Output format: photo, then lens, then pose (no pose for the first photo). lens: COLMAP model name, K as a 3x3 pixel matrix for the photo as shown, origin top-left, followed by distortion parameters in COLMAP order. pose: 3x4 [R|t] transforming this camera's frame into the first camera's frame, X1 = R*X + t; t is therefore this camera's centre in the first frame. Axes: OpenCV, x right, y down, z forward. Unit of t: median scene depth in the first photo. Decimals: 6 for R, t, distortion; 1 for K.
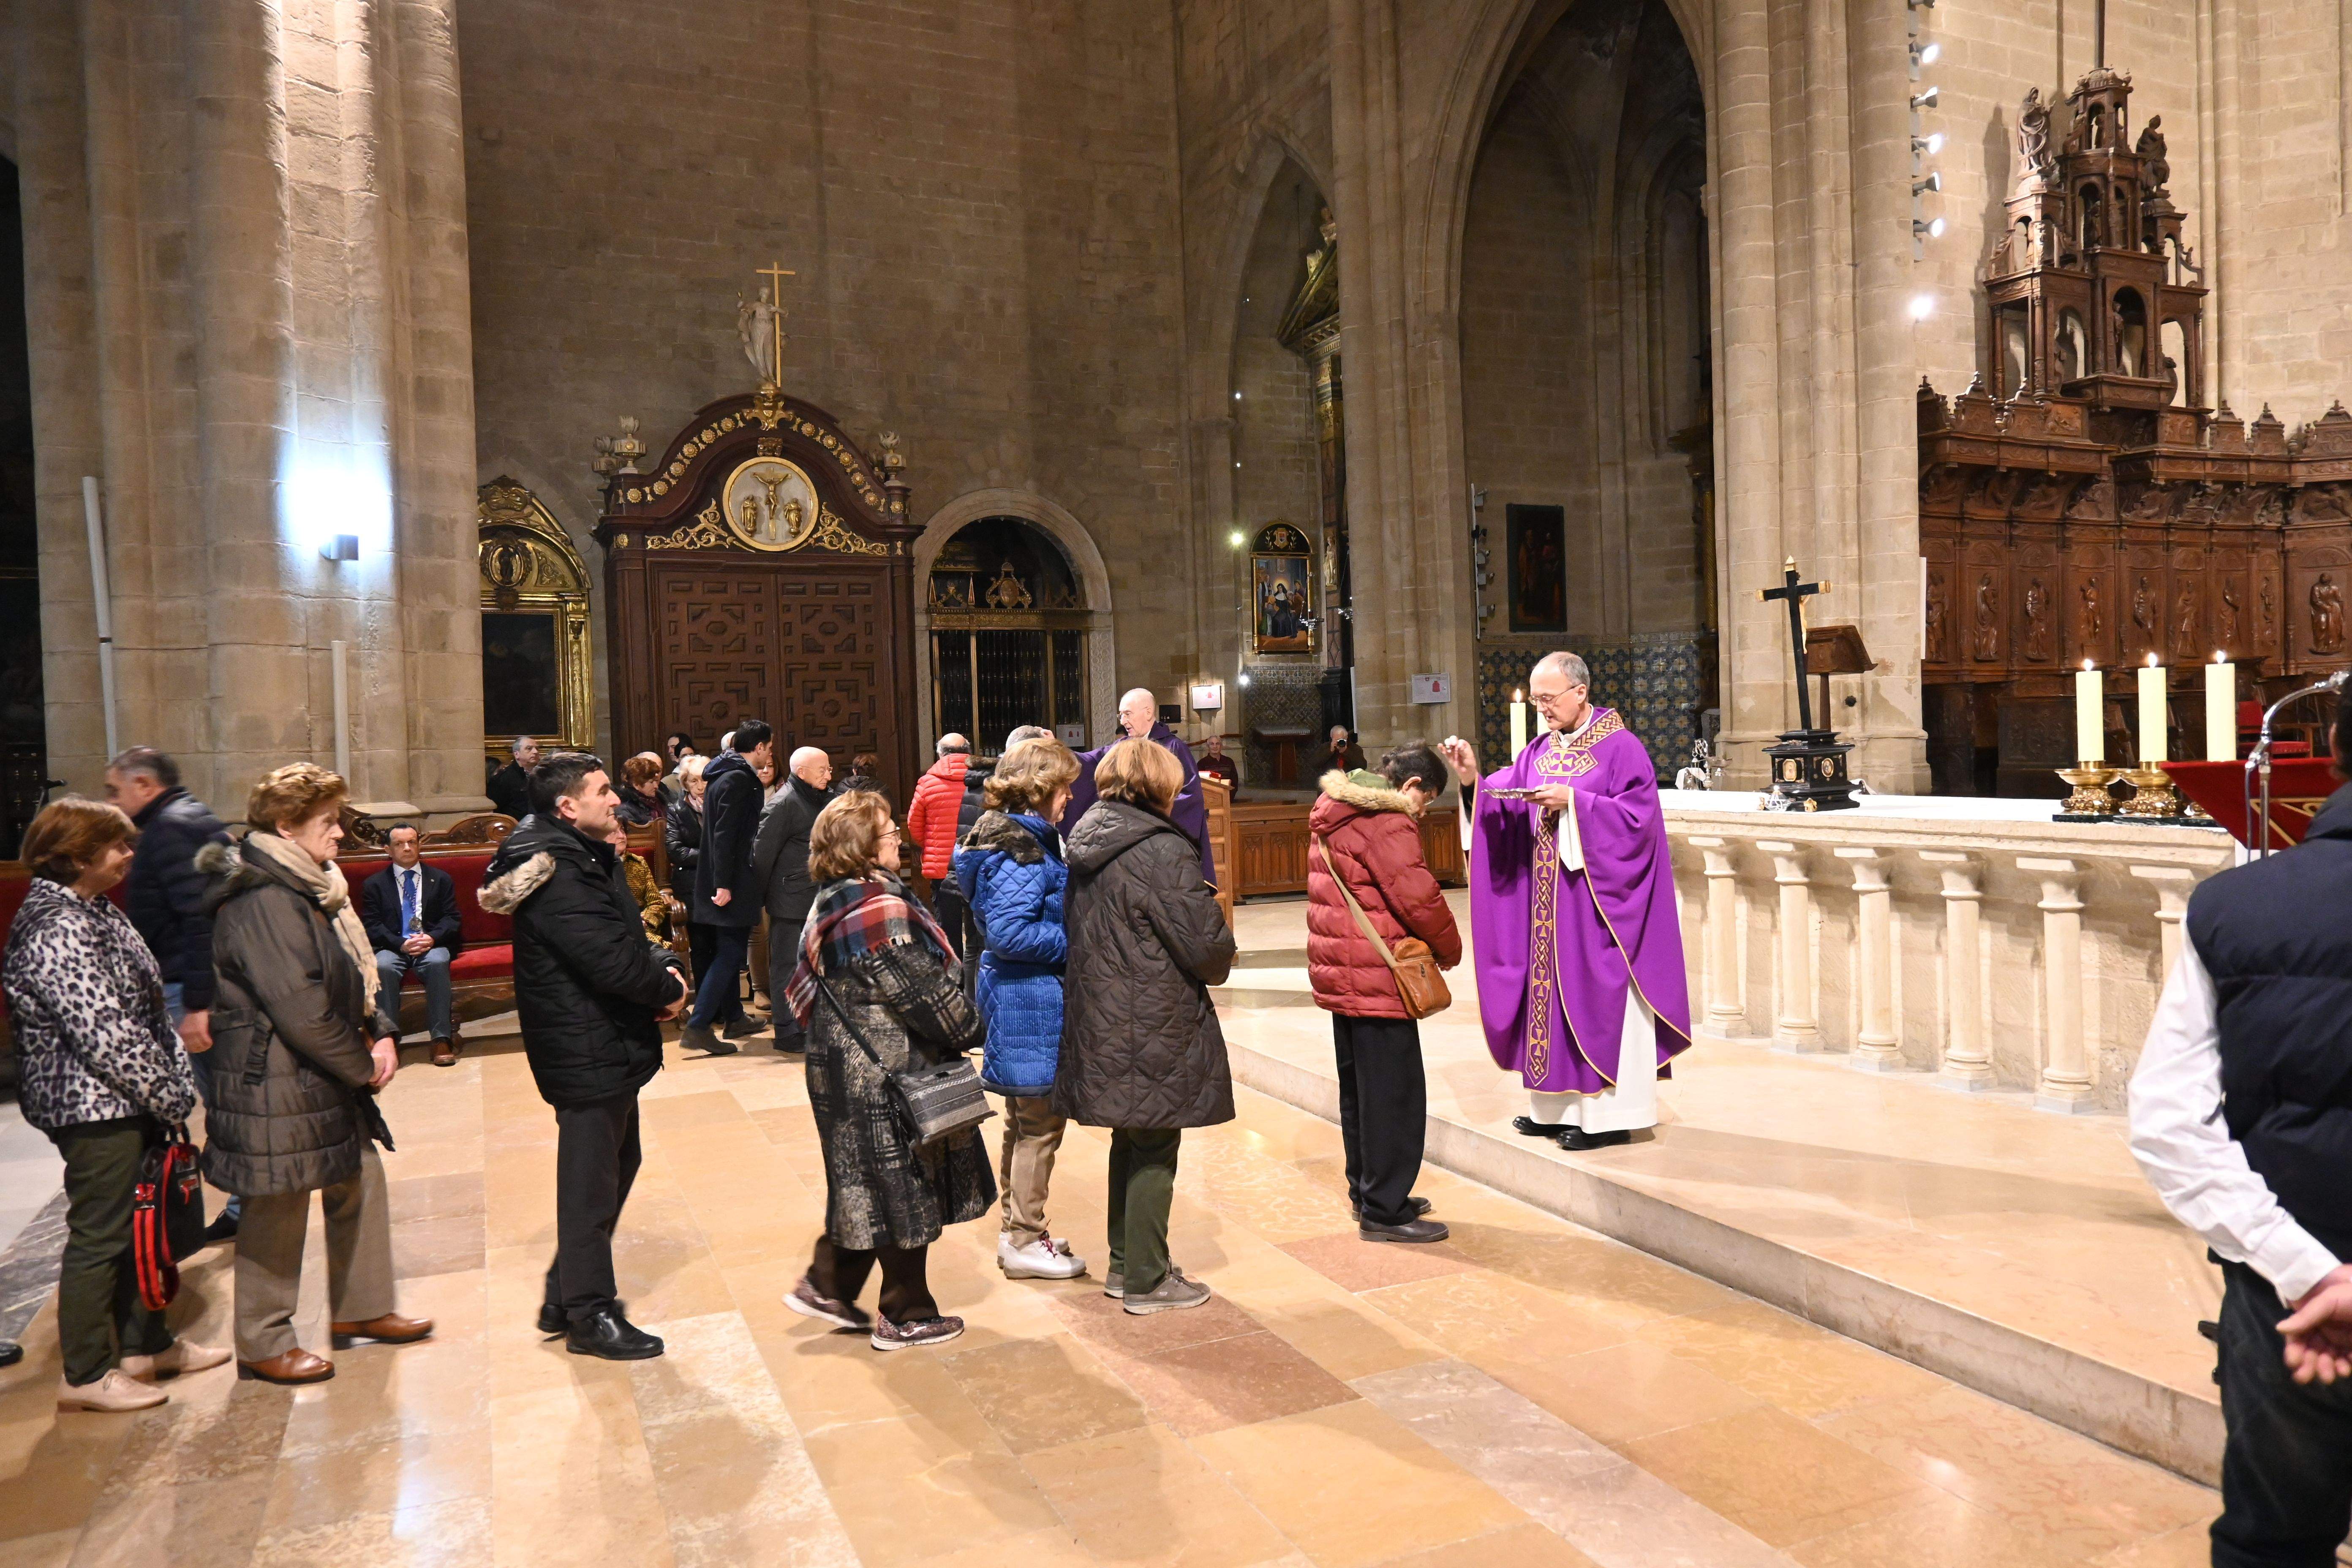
lens RADIAL K [[1600.0, 0, 1176.8], [0, 1600.0, 790.2], [0, 0, 1]] dist [-0.002857, 0.000541]
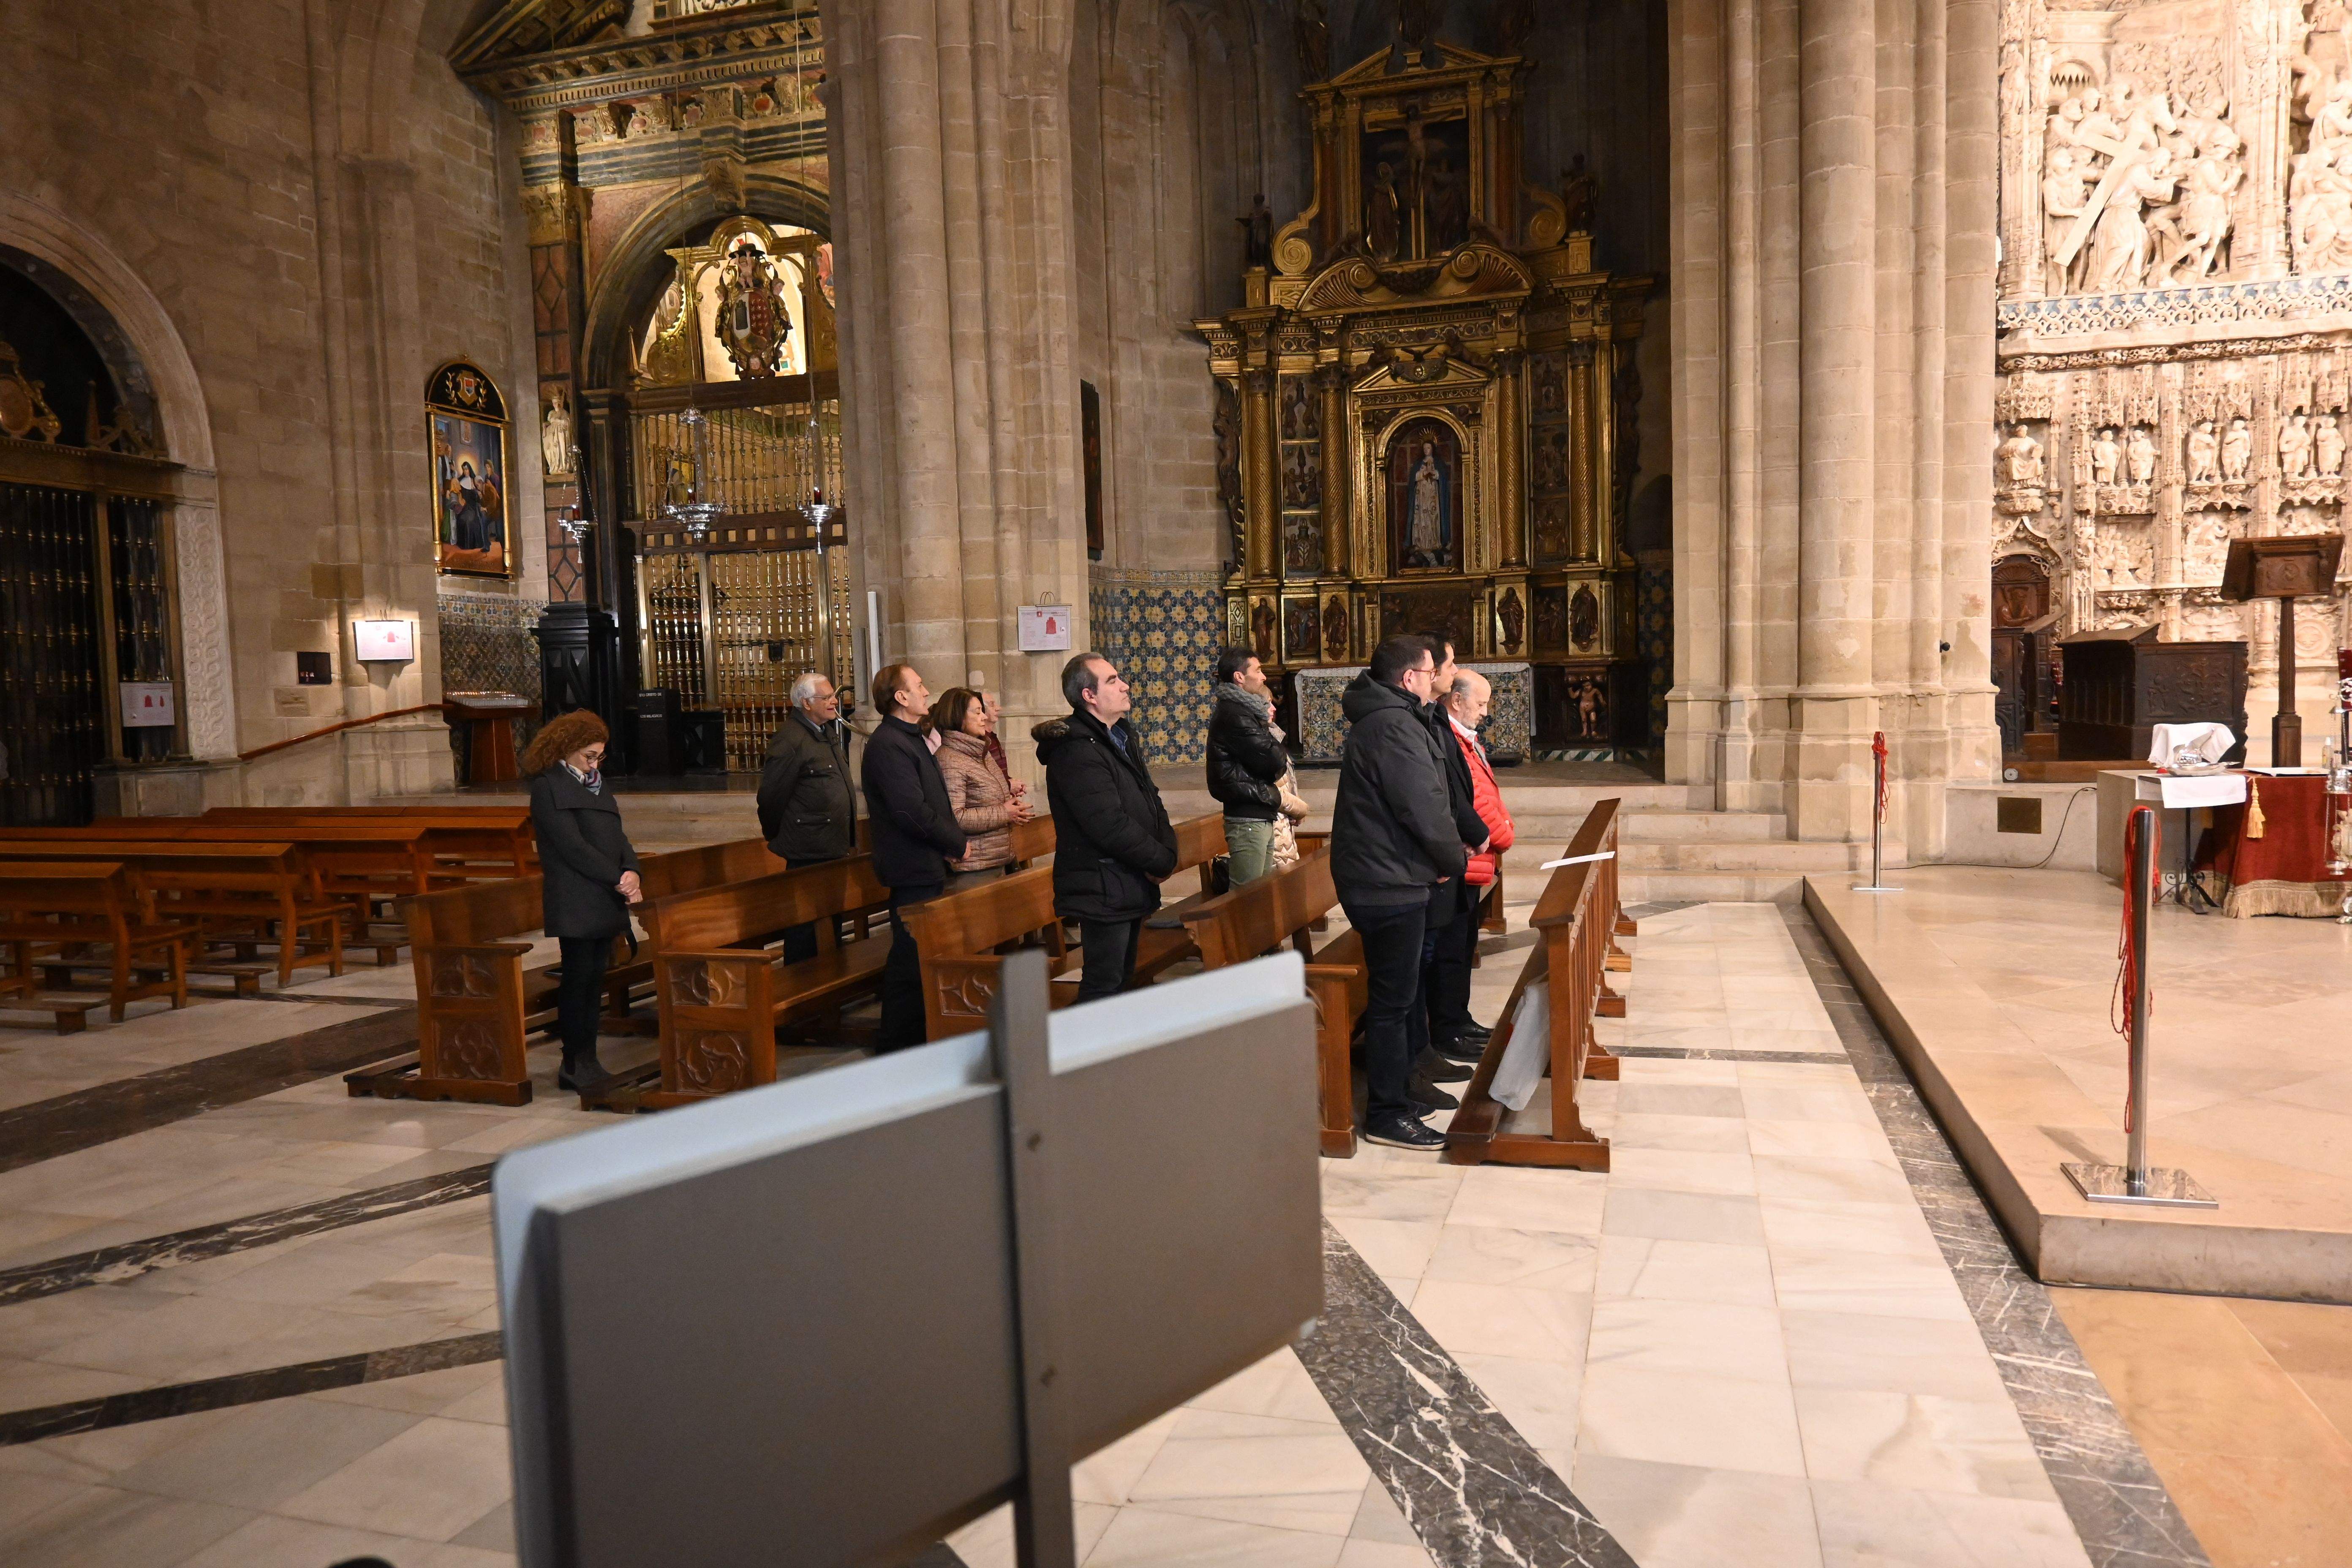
lens RADIAL K [[1600.0, 0, 1176.8], [0, 1600.0, 790.2], [0, 0, 1]] dist [-0.002857, 0.000541]
pose [[0.659884, -0.032530, 0.750663, -0.365090], [0.029795, 0.999409, 0.017117, -0.008382], [-0.750777, 0.011070, 0.660463, 0.641433]]
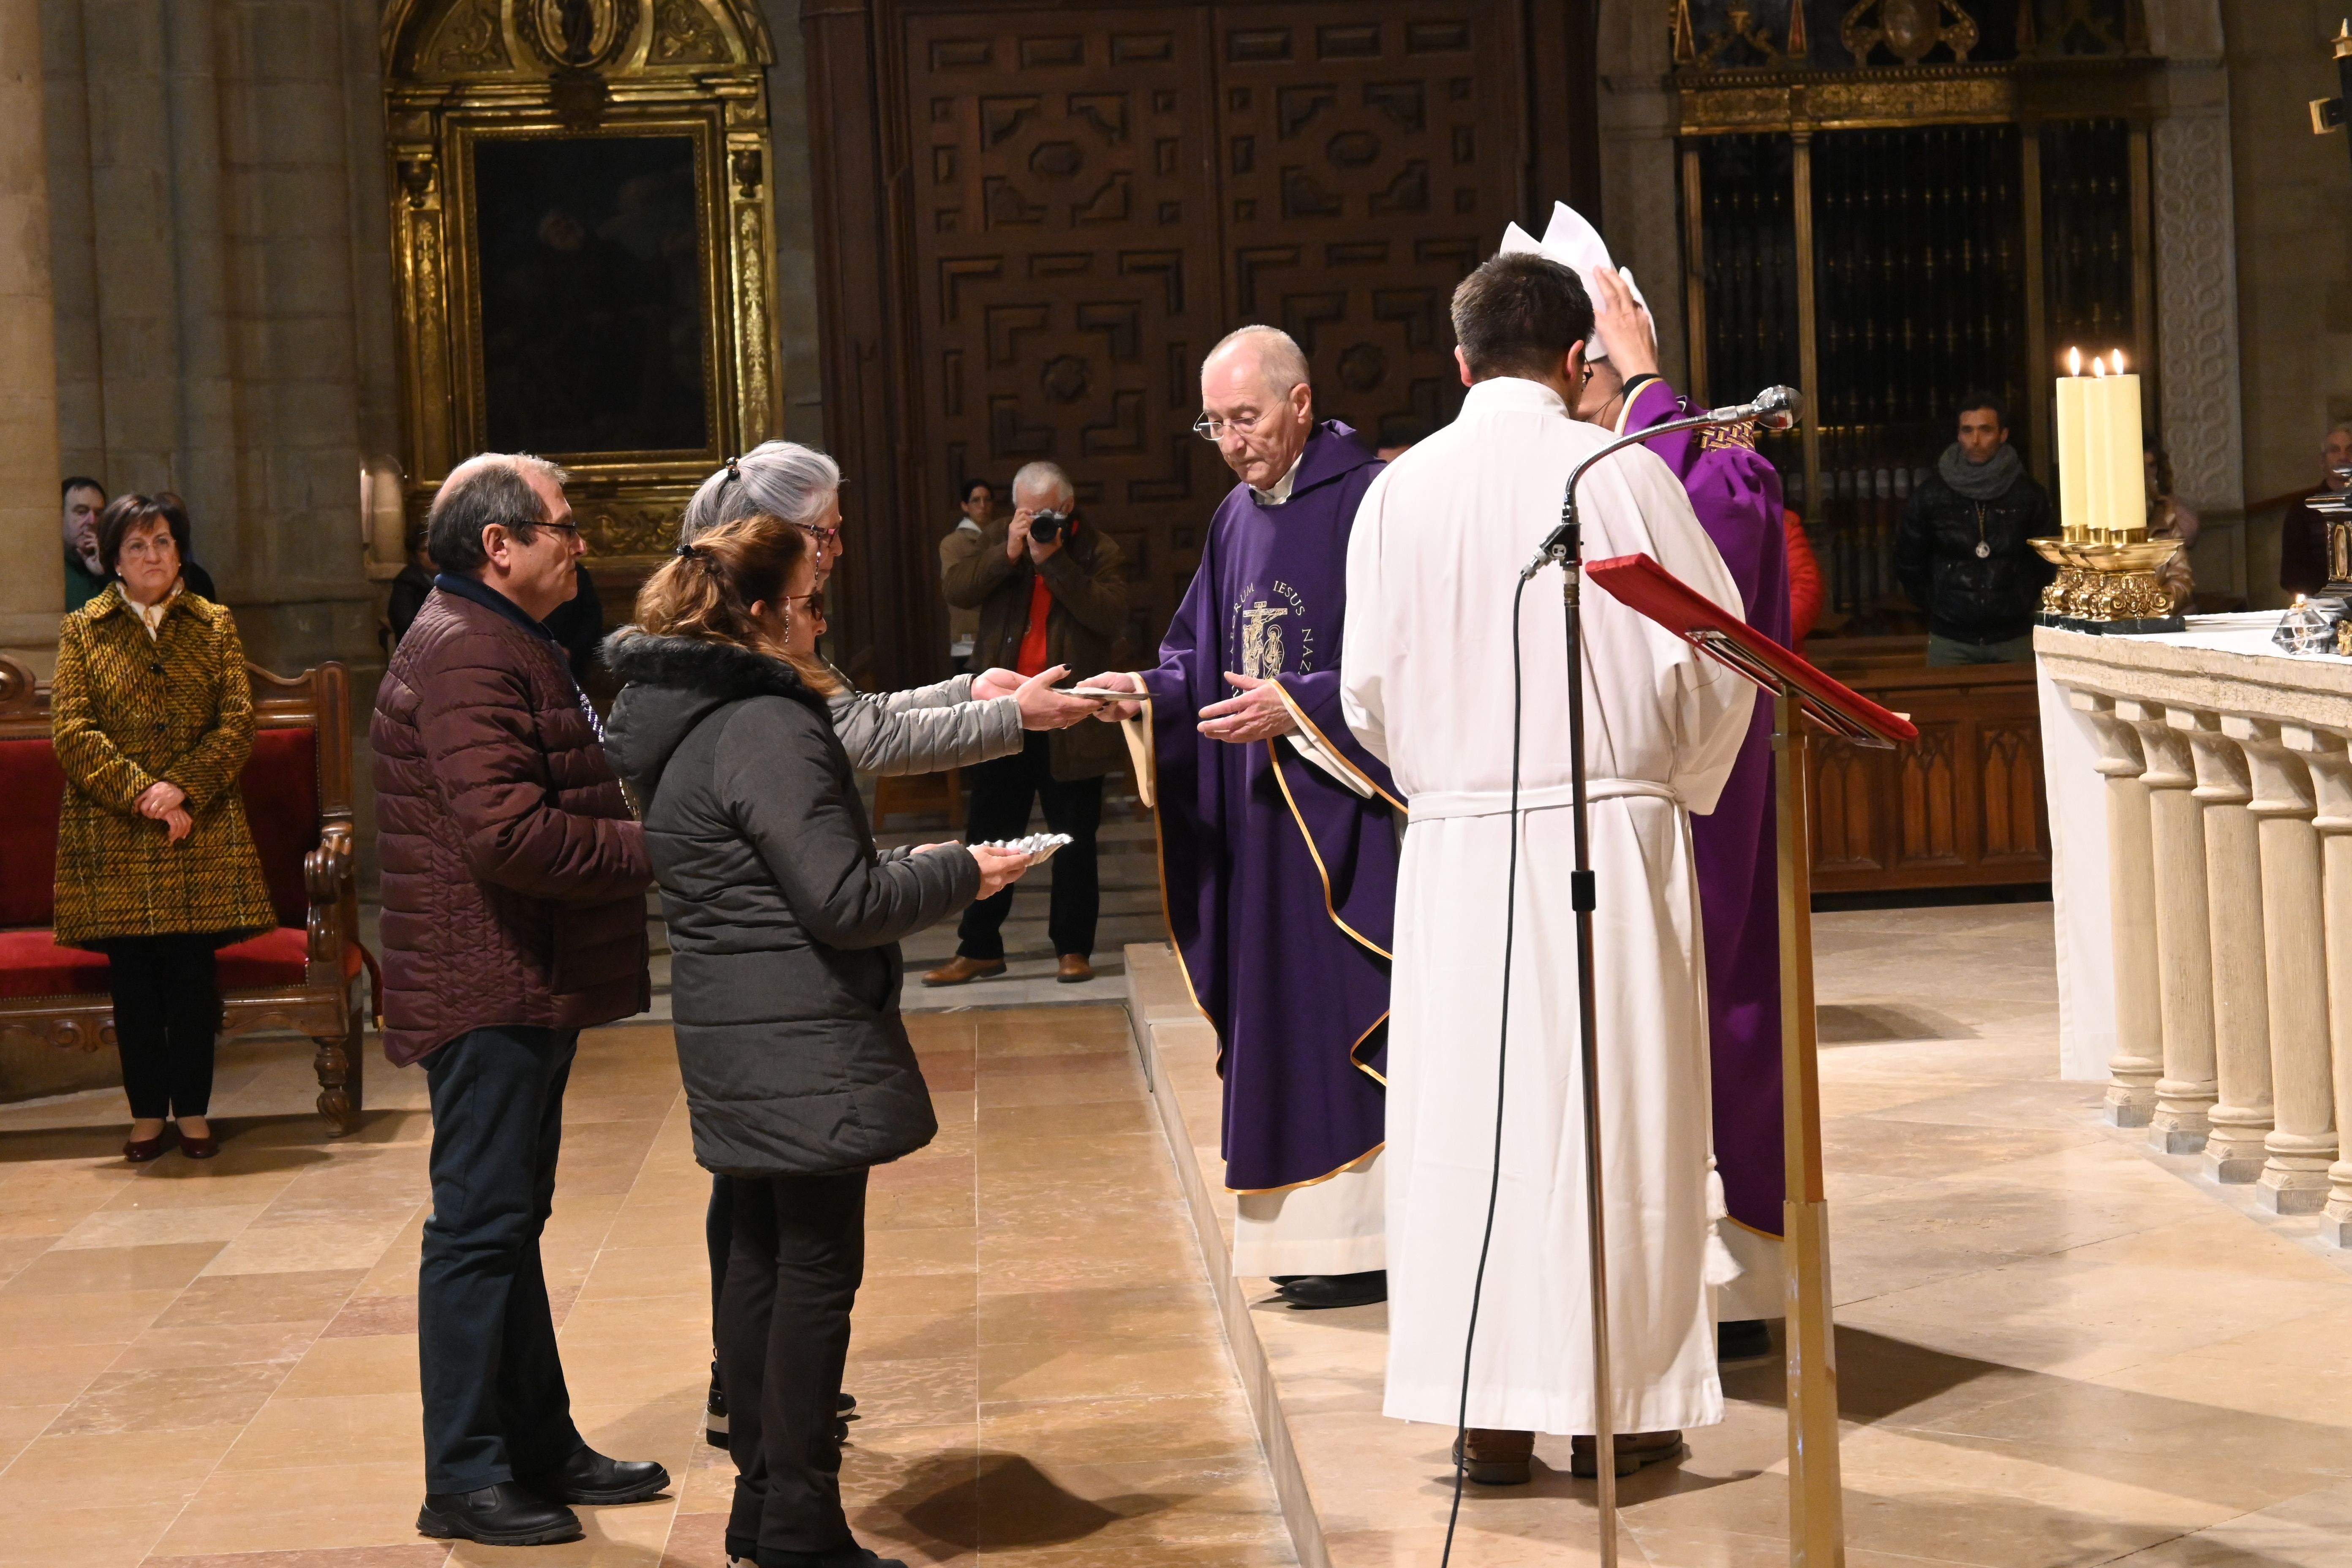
lens RADIAL K [[5006.6, 0, 1218.3], [0, 5006.6, 787.8], [0, 0, 1]] dist [0.027606, 0.077760]
pose [[0.933915, 0.010057, -0.357354, 0.221955], [0.004773, 0.999164, 0.040594, -0.002506], [0.357464, -0.039617, 0.933086, -0.114291]]
